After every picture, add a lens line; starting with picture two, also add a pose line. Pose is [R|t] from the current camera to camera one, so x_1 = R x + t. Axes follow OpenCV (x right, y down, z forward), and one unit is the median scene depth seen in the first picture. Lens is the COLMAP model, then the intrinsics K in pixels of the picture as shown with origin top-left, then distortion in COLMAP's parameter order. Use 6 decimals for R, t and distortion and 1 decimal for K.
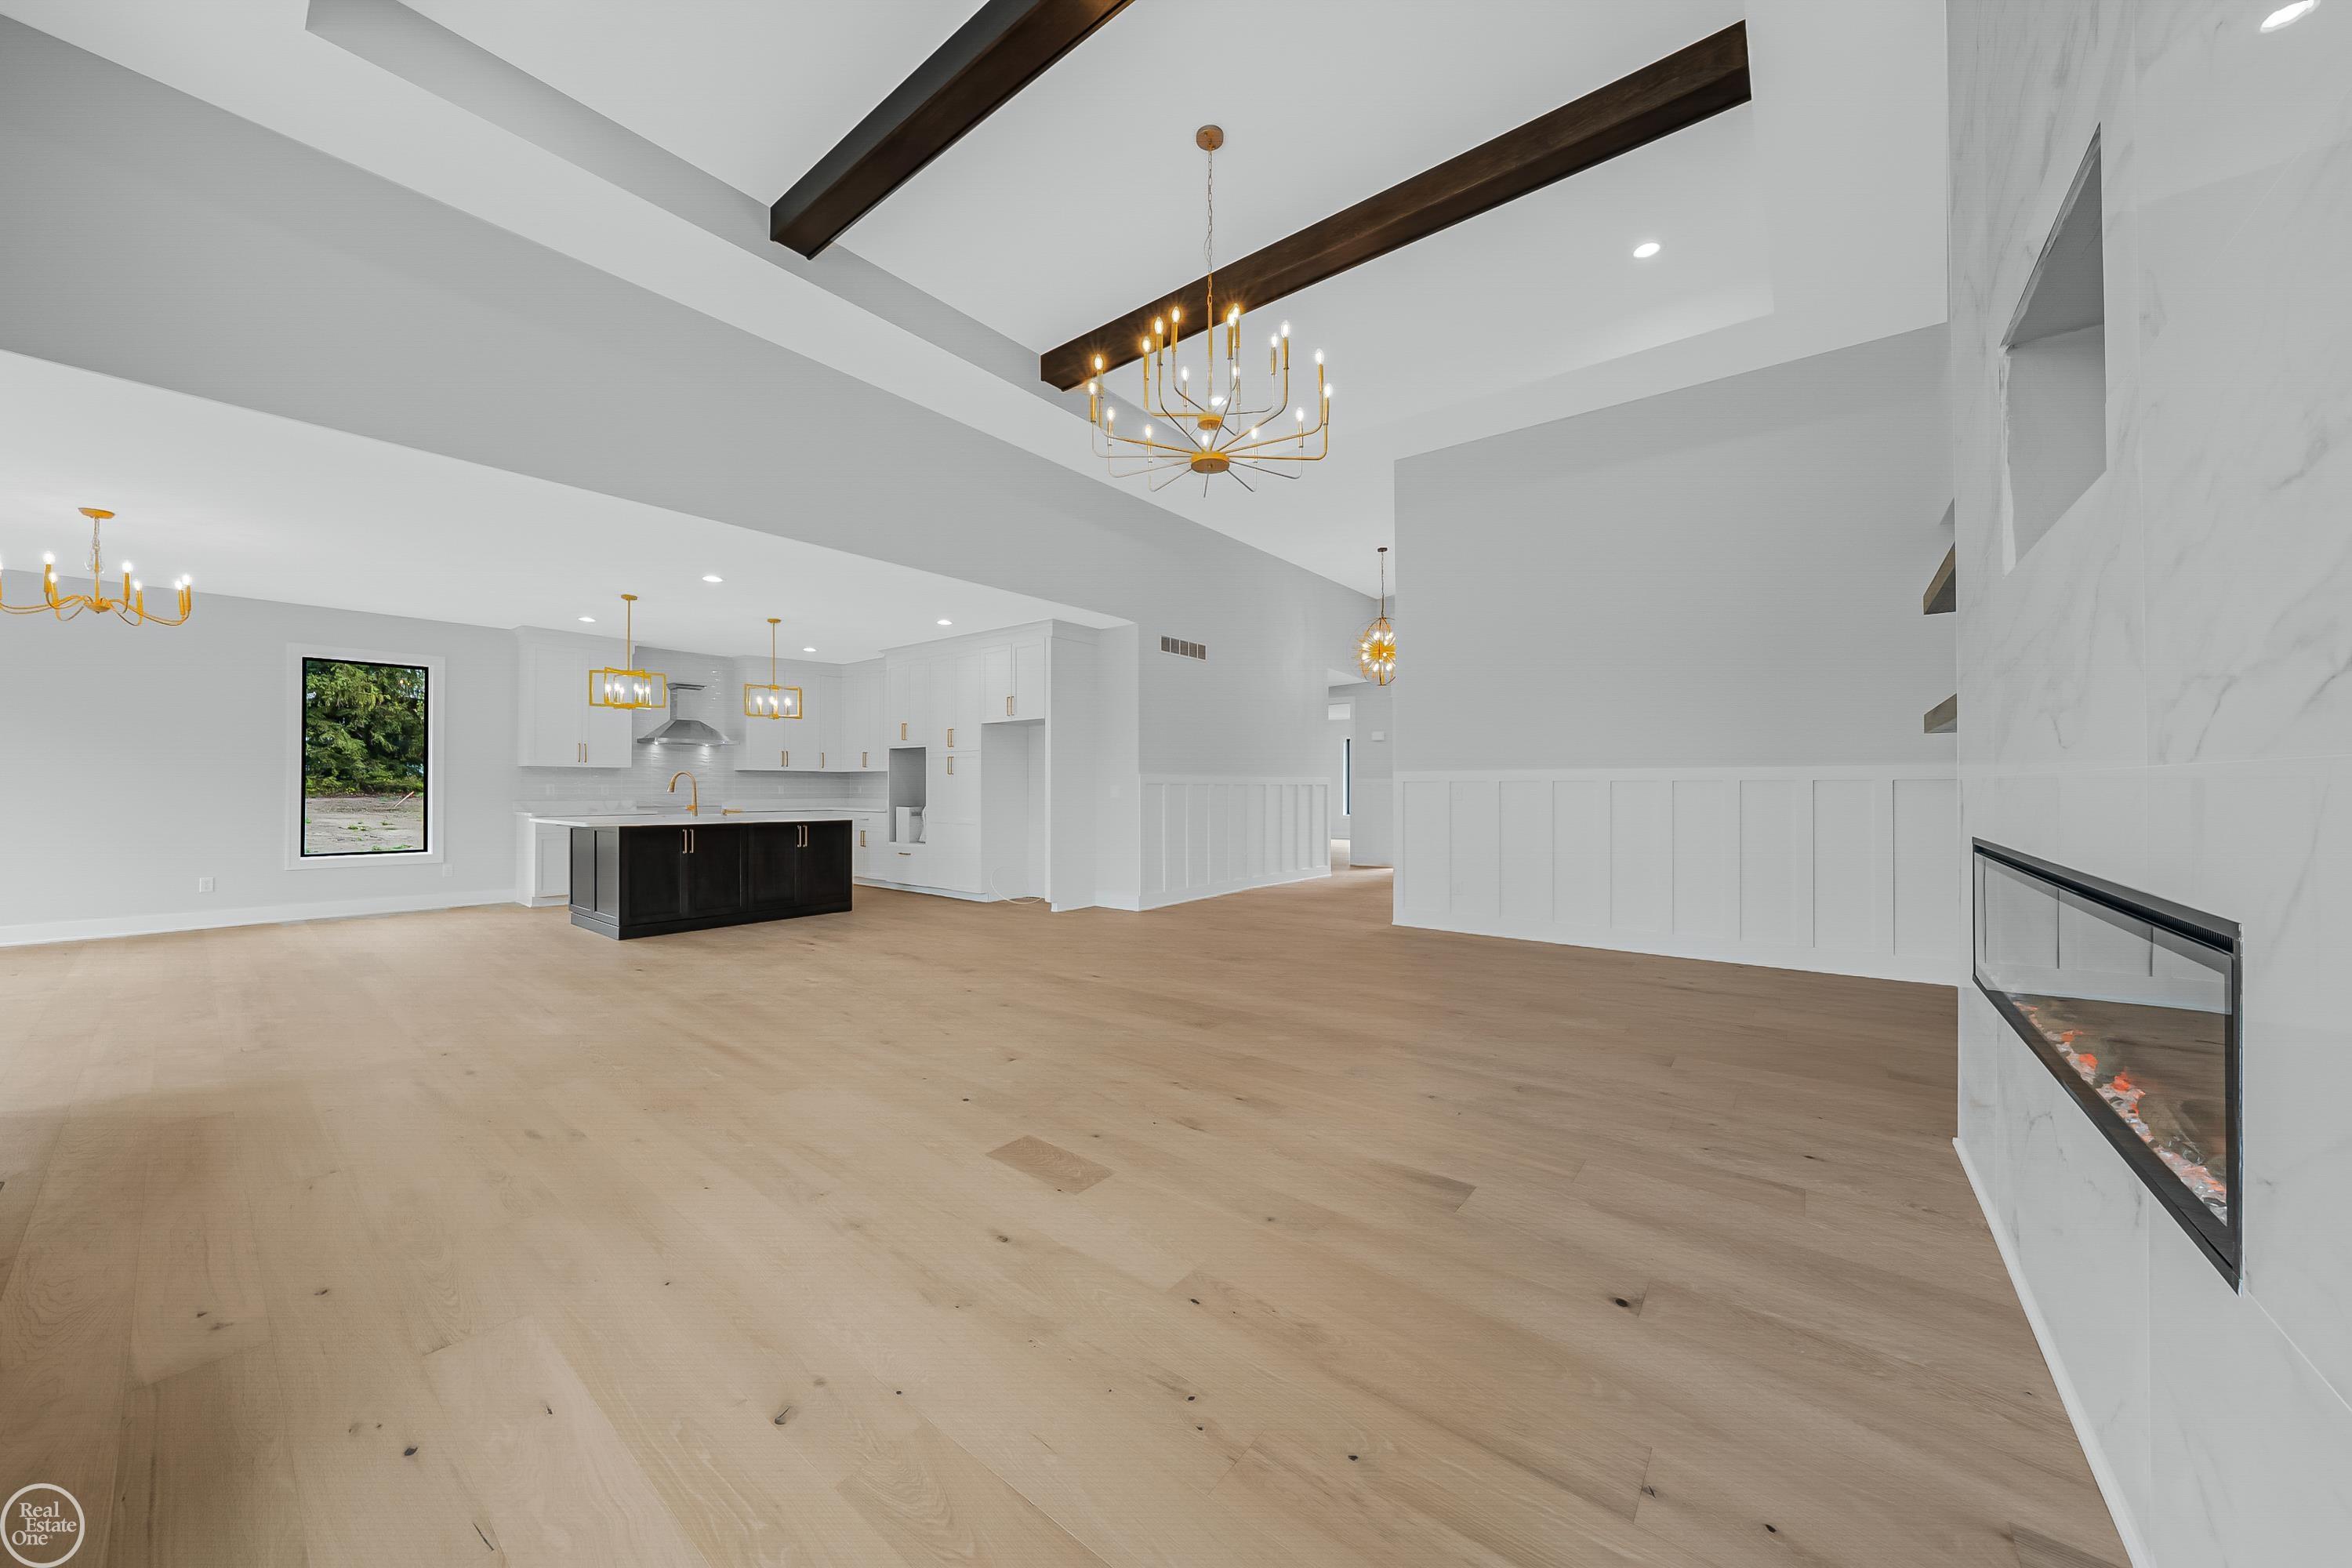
lens RADIAL K [[809.5, 0, 1167.2], [0, 809.5, 784.4], [0, 0, 1]] dist [-0.000366, 0.000137]
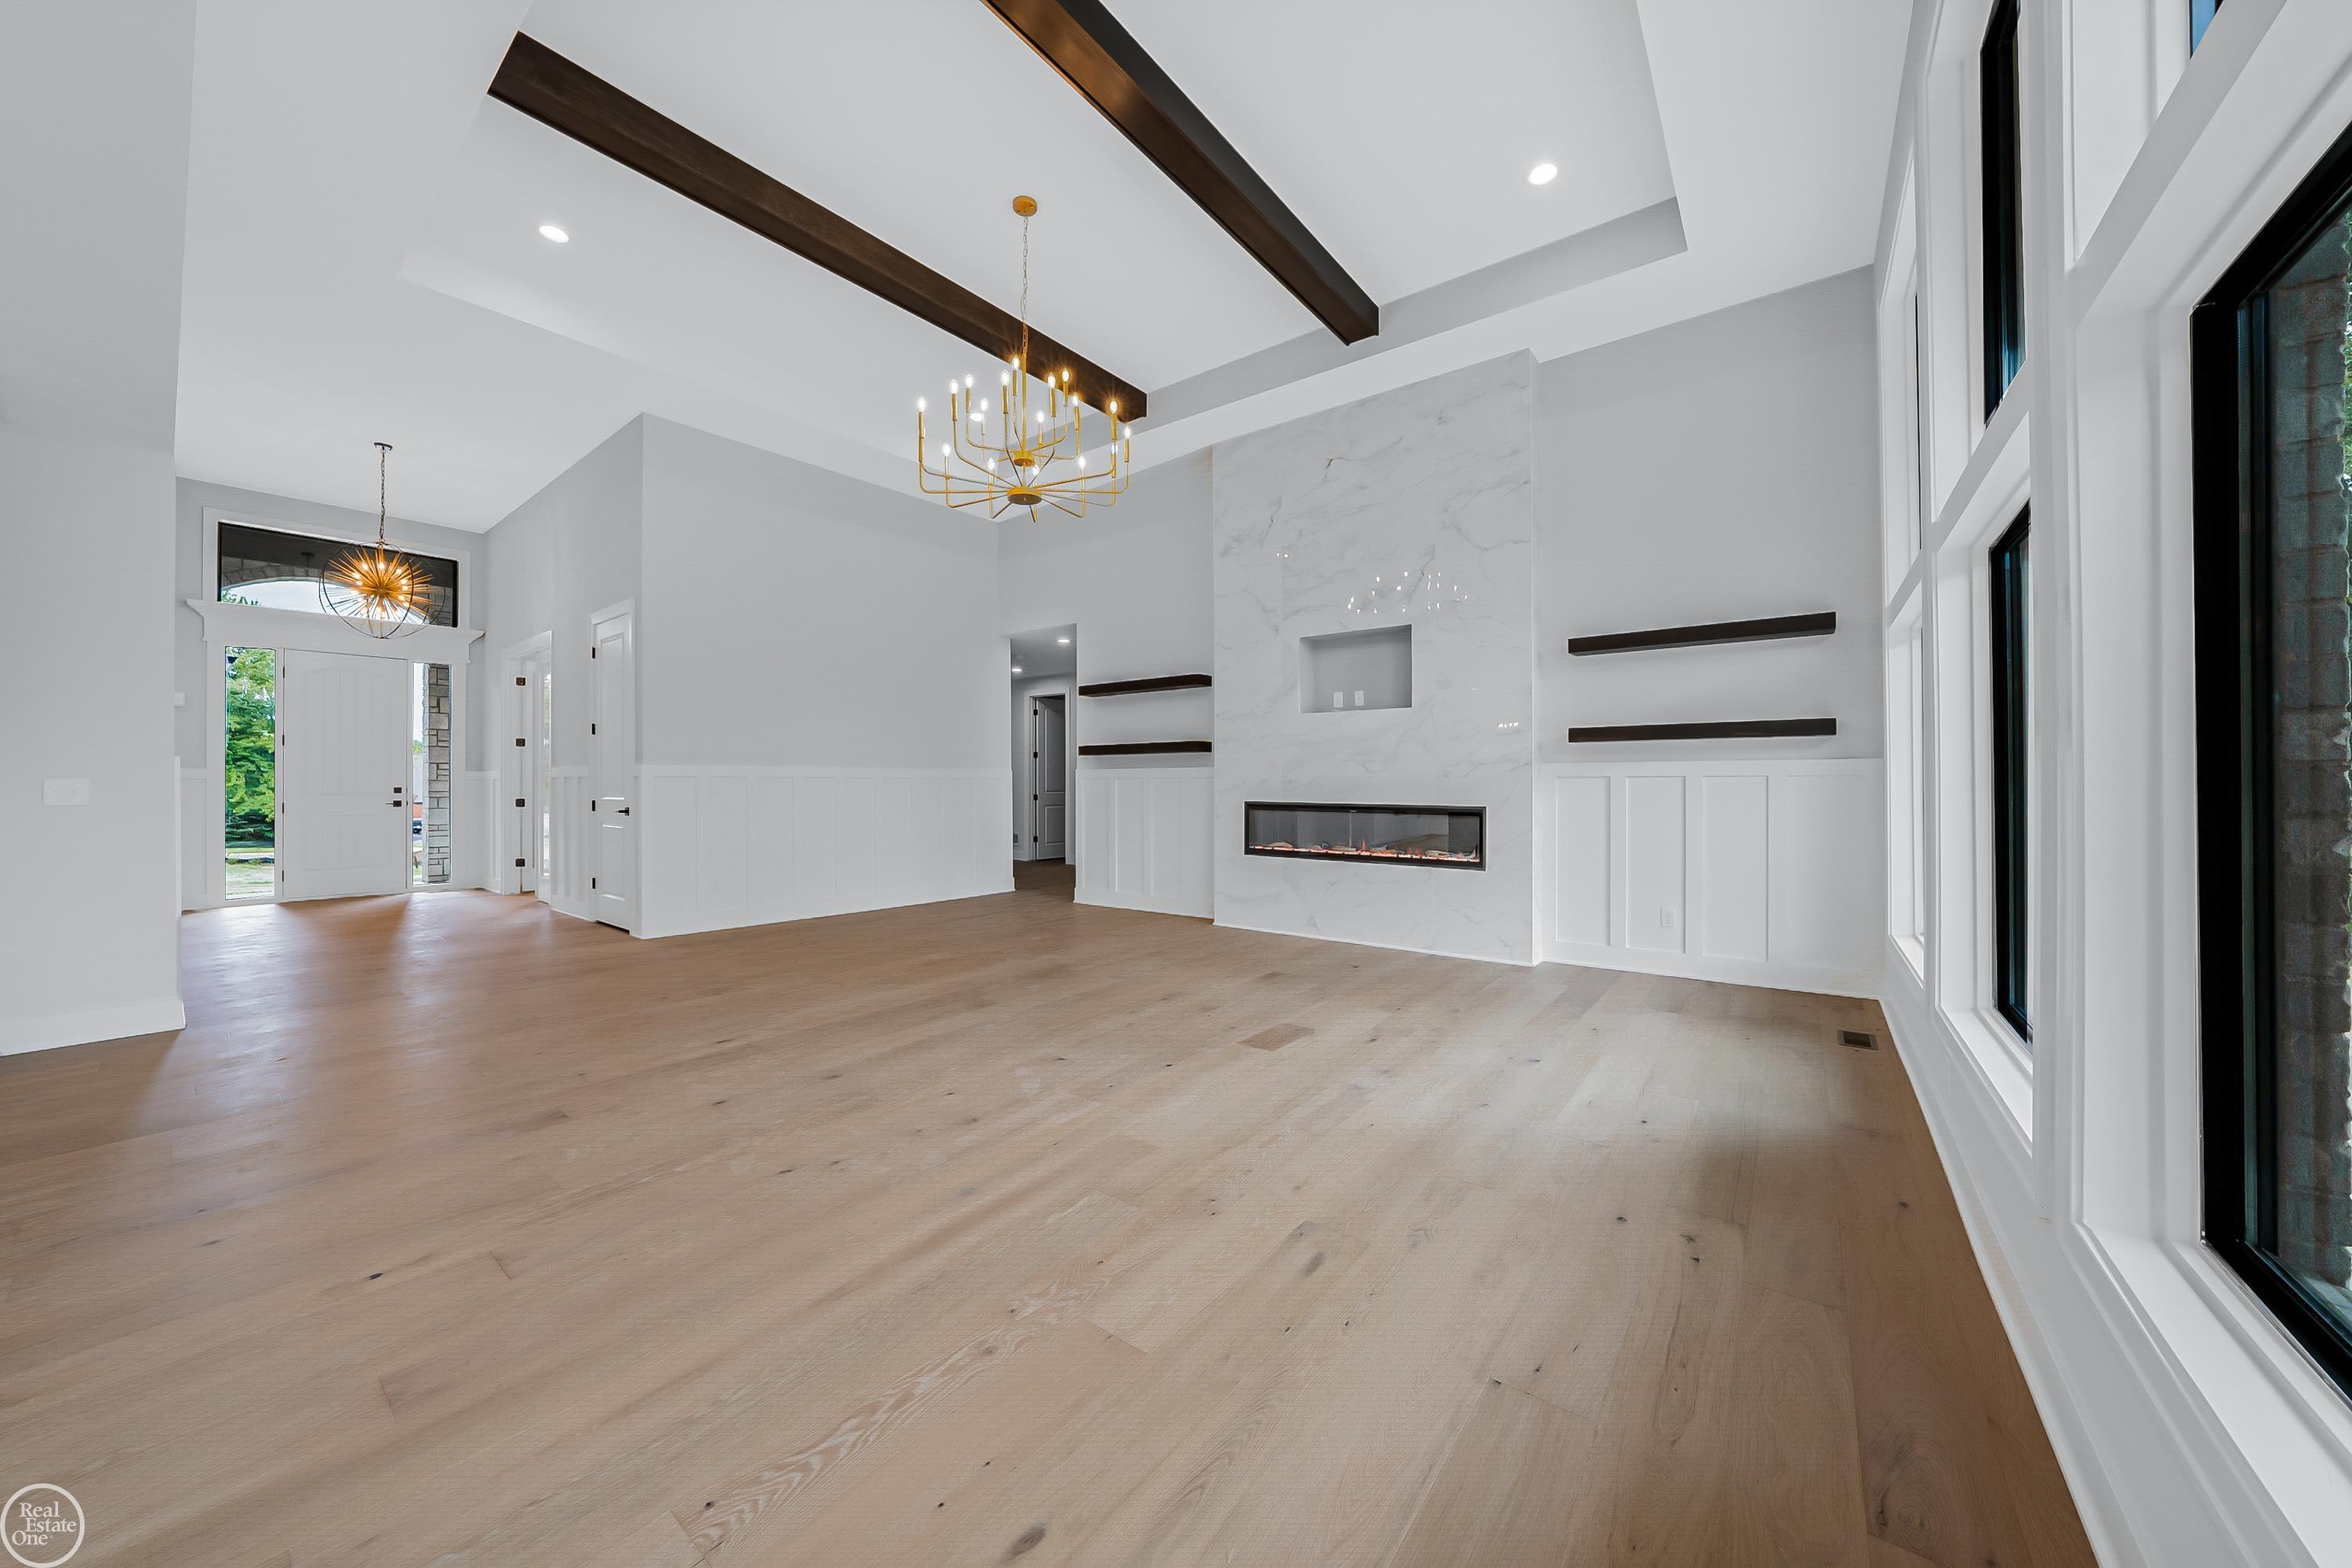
lens RADIAL K [[788.8, 0, 1176.0], [0, 788.8, 784.0], [0, 0, 1]] dist [-0.027746, 0.000031]
pose [[-0.014160, 0.004166, 0.999891, -1.190663], [-0.003022, 0.999987, -0.004209, 0.016115], [-0.999895, -0.003081, -0.014147, 0.921934]]
